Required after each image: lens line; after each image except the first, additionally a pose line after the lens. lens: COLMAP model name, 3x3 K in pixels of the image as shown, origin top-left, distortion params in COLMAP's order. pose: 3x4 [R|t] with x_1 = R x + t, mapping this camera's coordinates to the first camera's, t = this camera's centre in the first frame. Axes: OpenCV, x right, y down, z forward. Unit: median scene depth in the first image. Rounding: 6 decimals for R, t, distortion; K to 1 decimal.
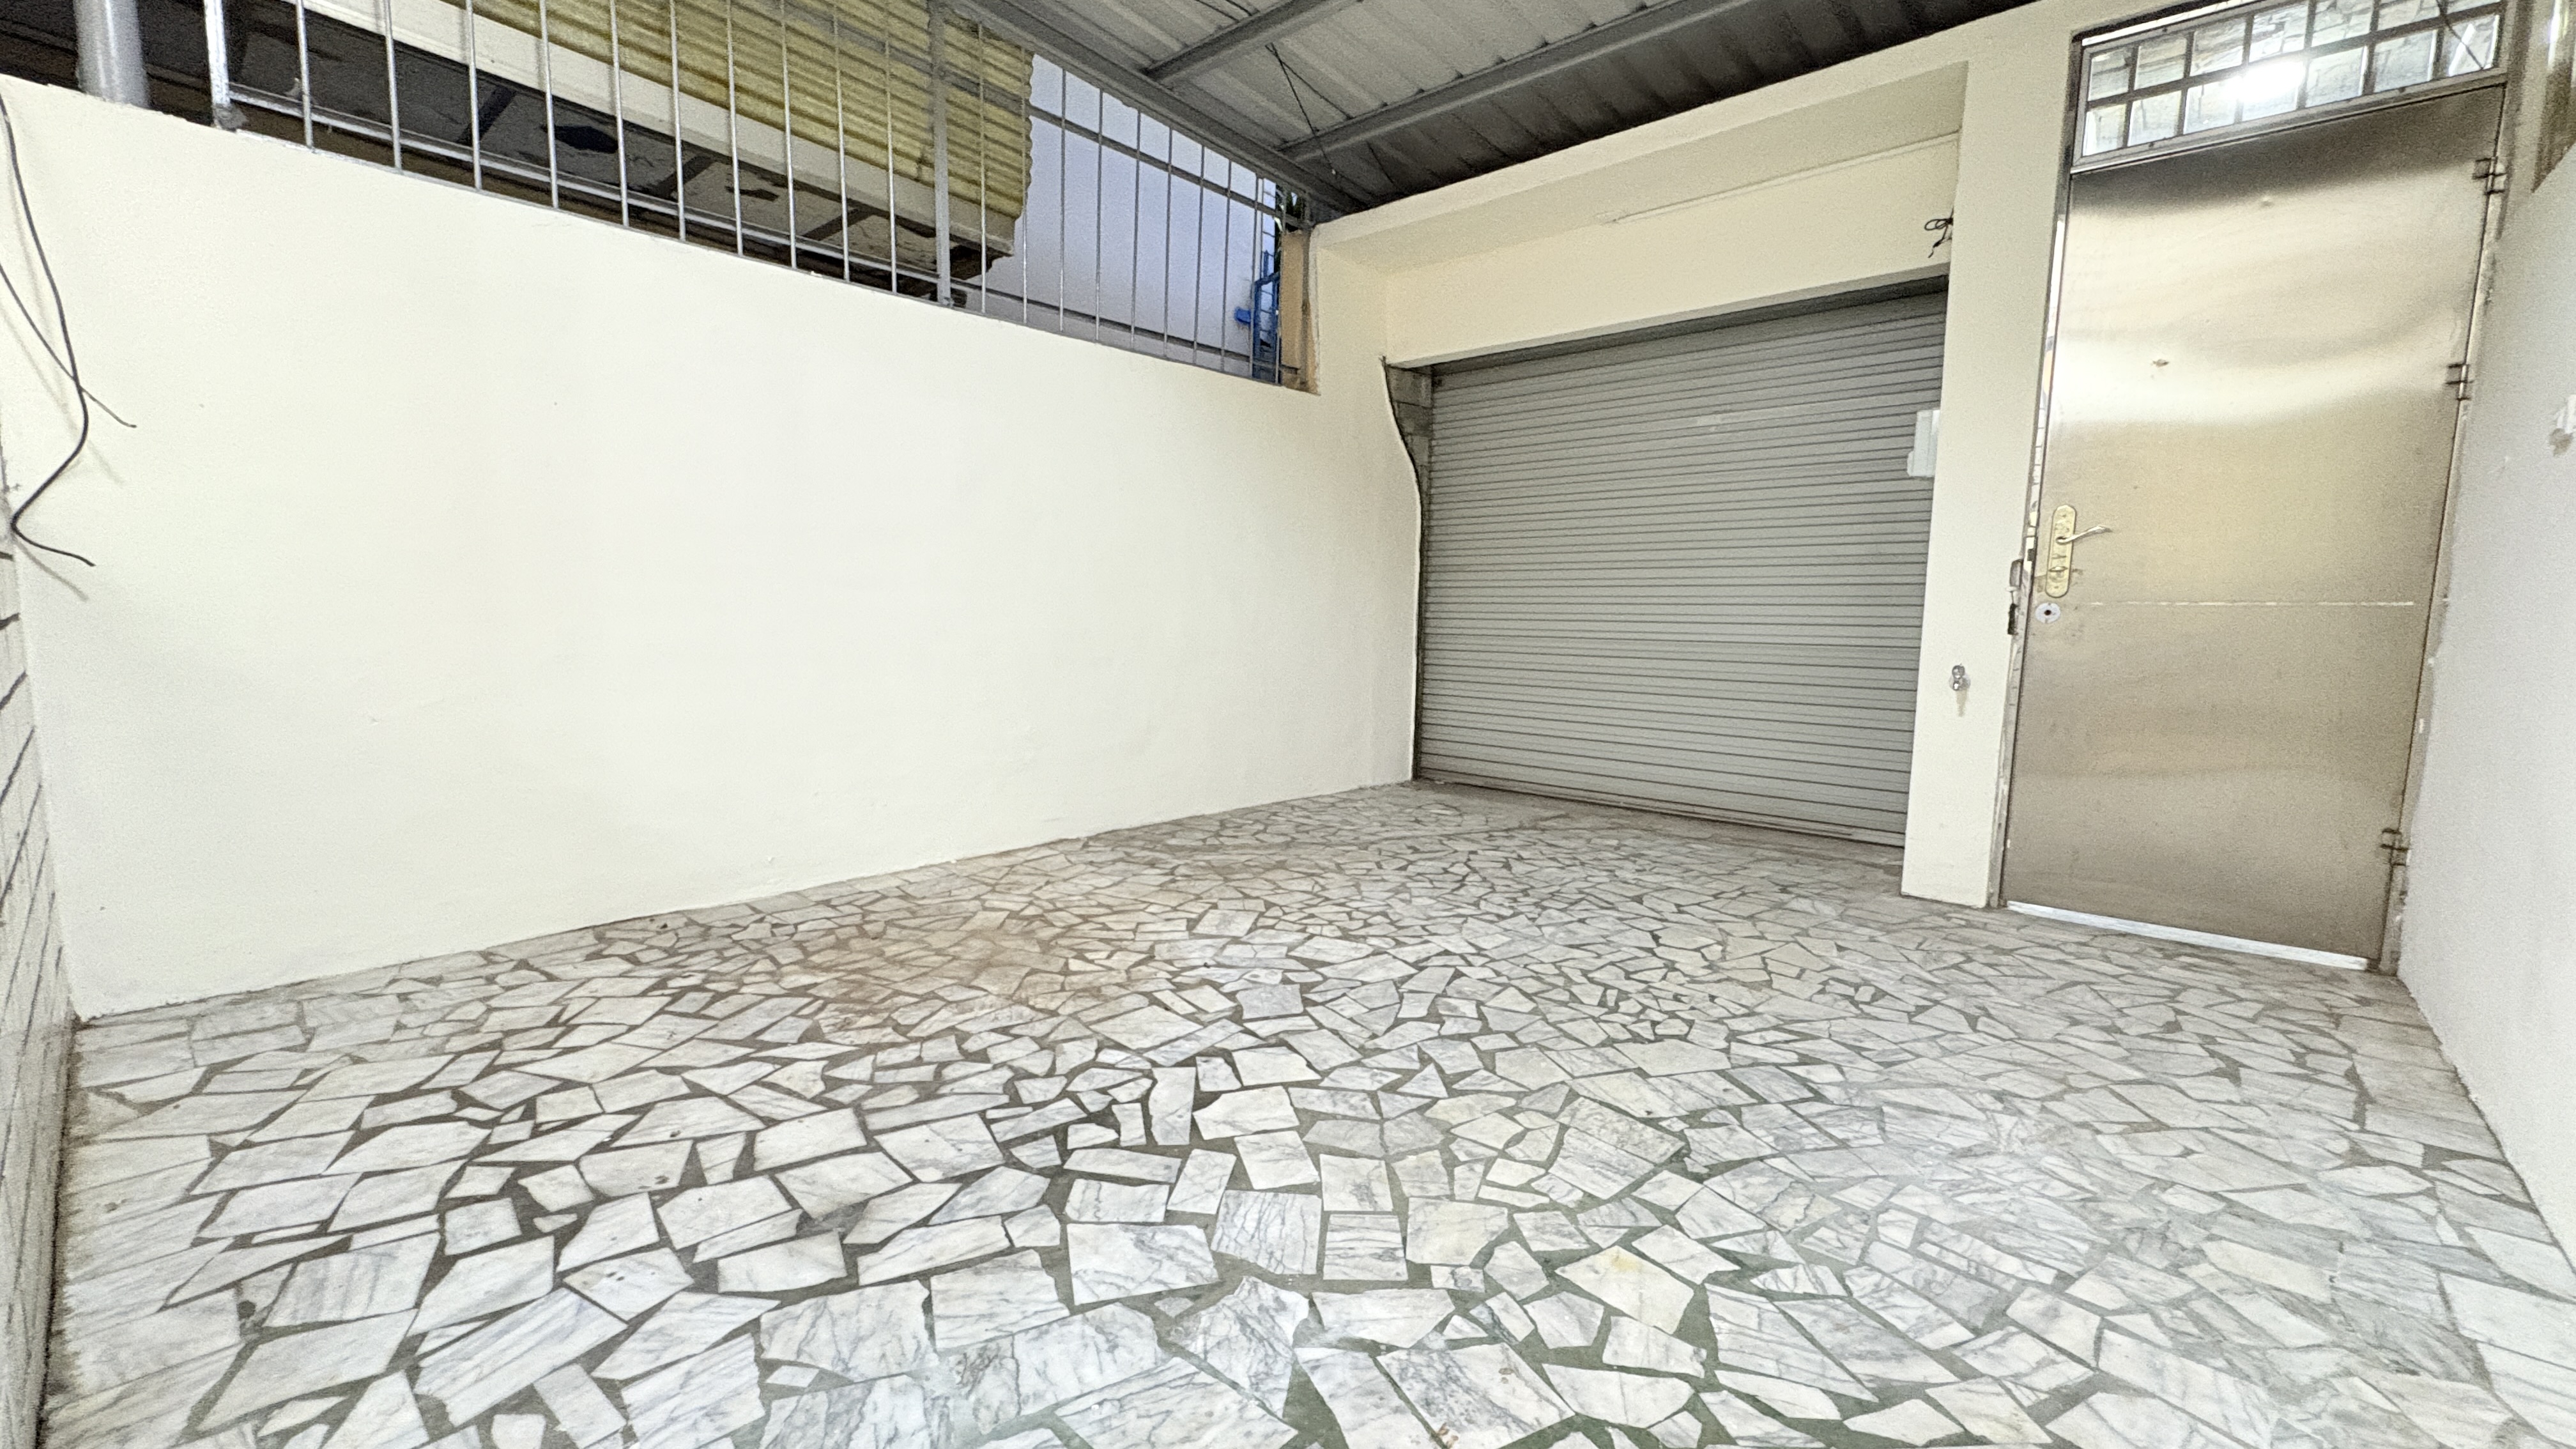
lens RADIAL K [[1026.5, 0, 1286.1], [0, 1026.5, 724.1], [0, 0, 1]] dist [0.002818, 0.001809]
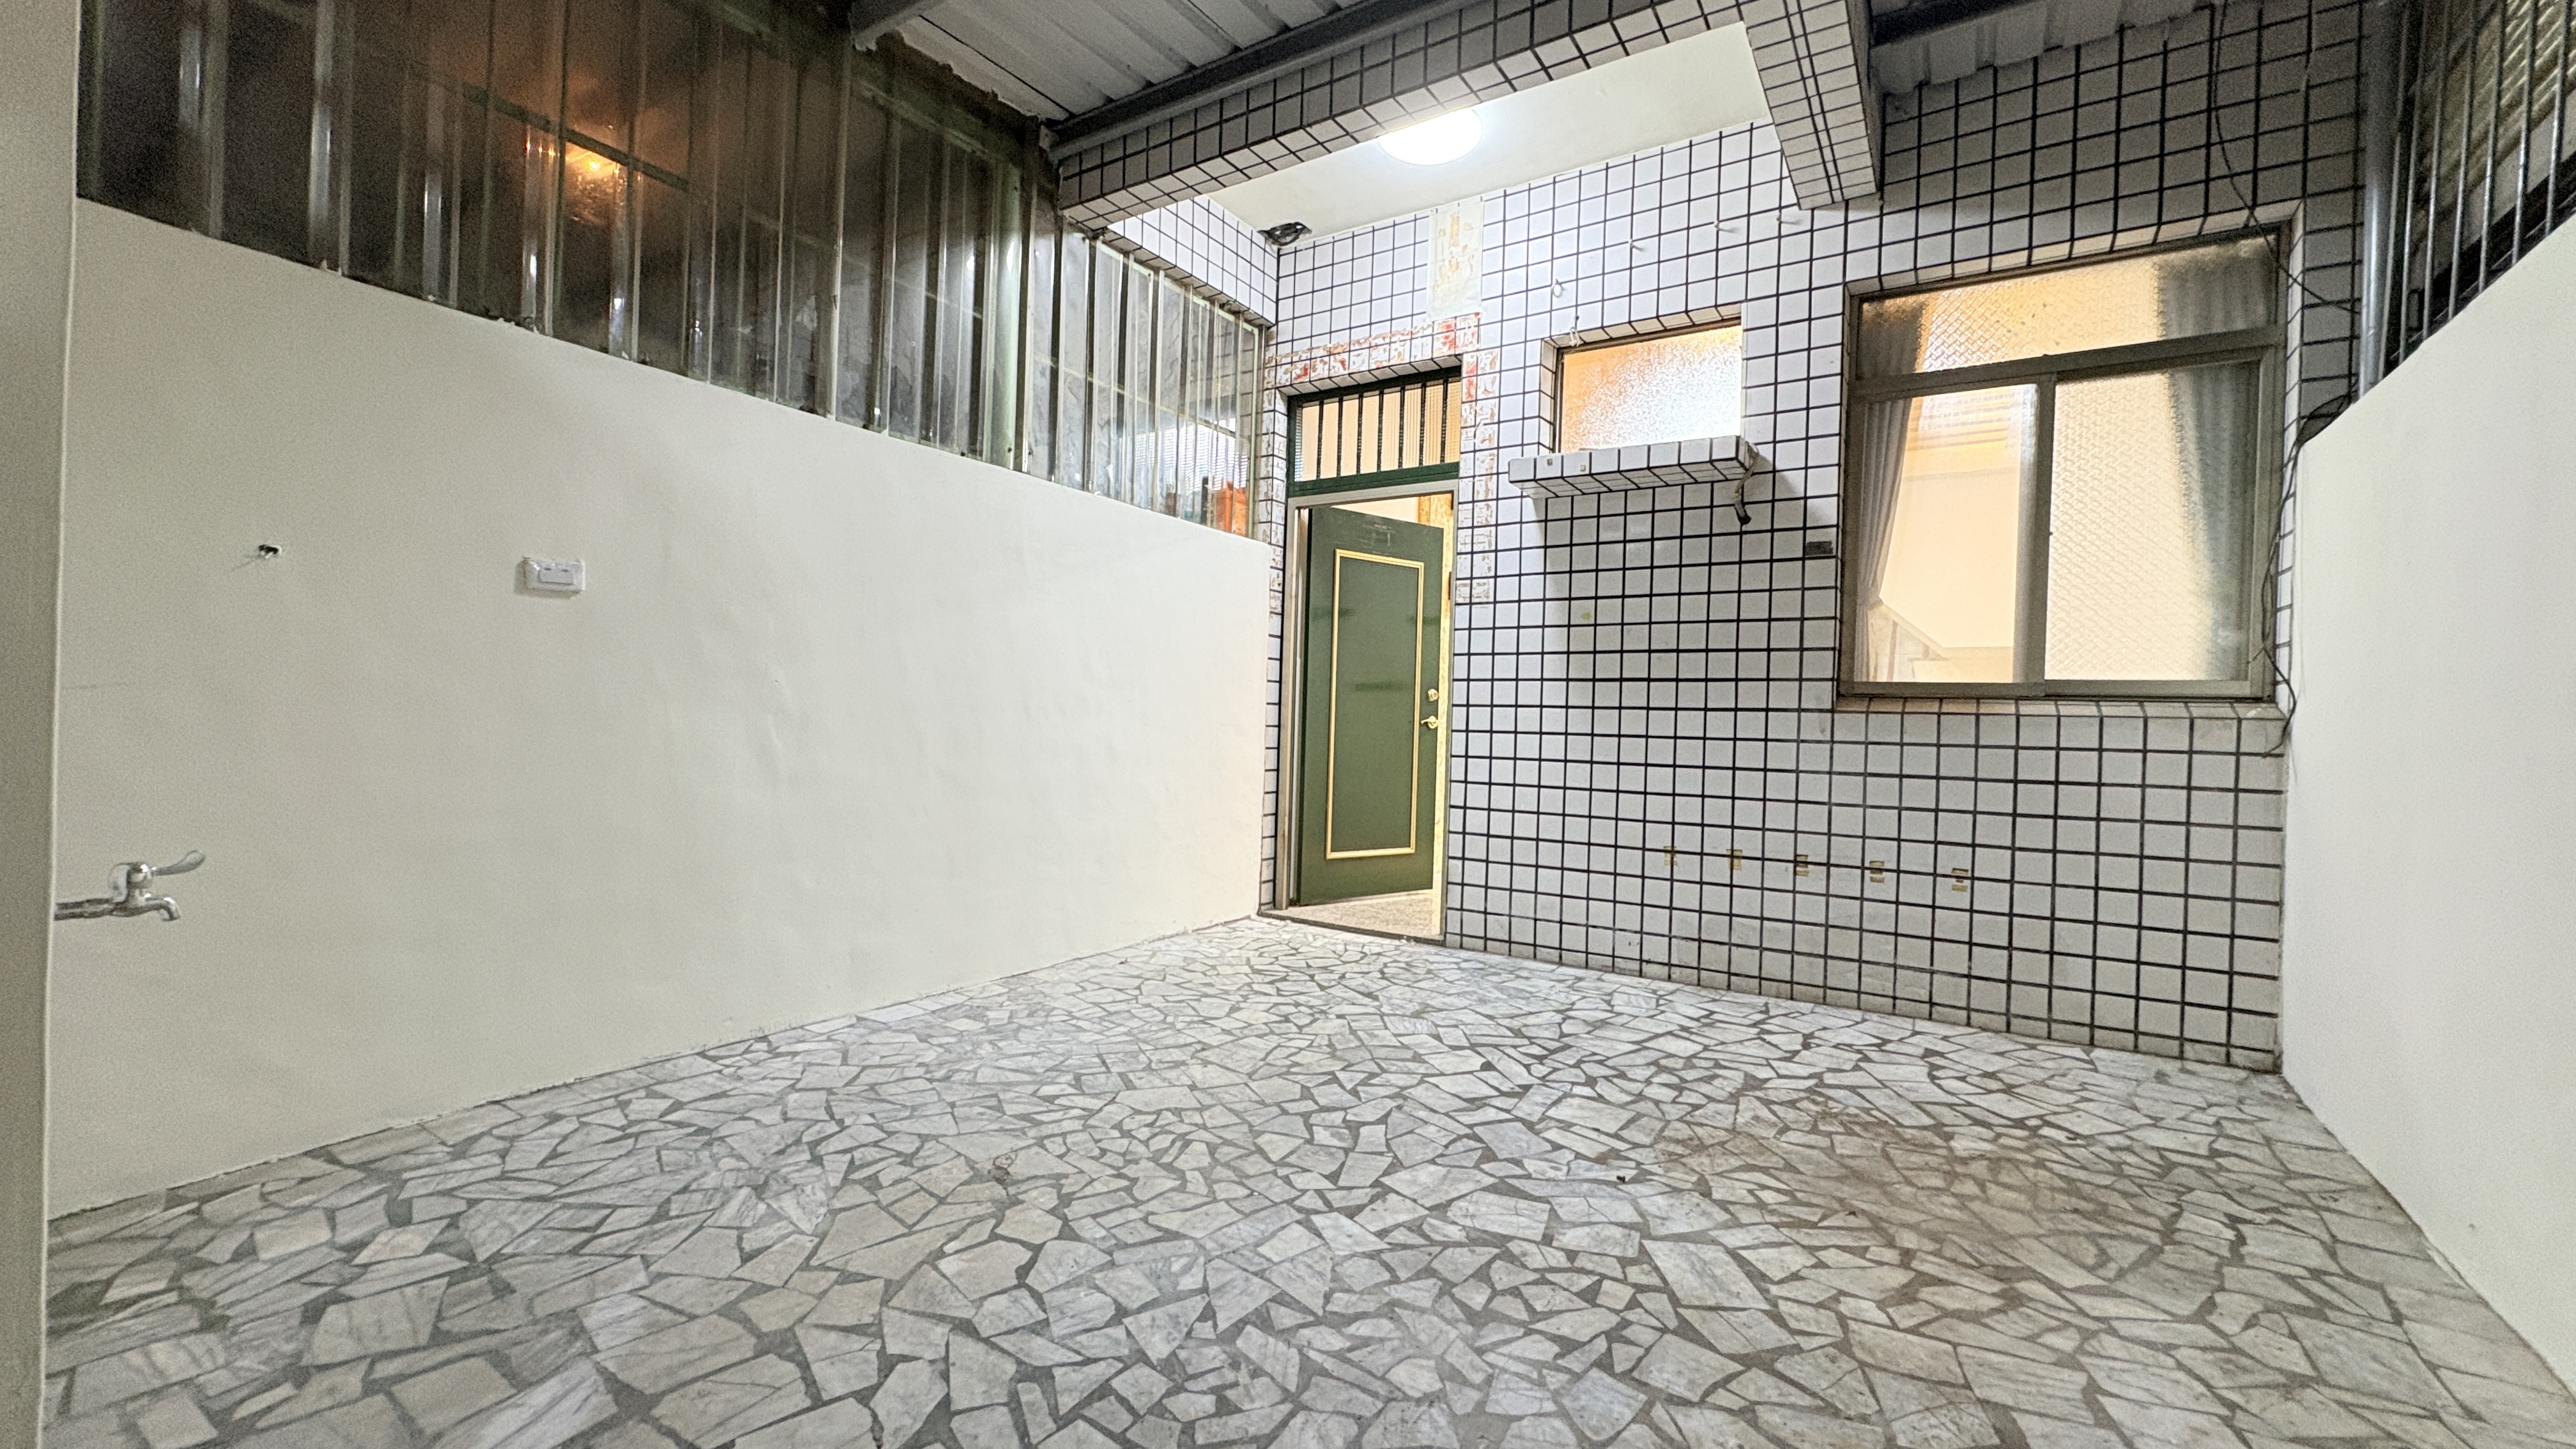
lens RADIAL K [[1026.5, 0, 1288.1], [0, 1026.5, 721.4], [0, 0, 1]] dist [0.002818, 0.001809]
pose [[-0.988541, -0.045566, -0.143909, 0.407882], [-0.061668, 0.992073, 0.109490, -0.264773], [0.137779, 0.117110, -0.983515, 2.116204]]
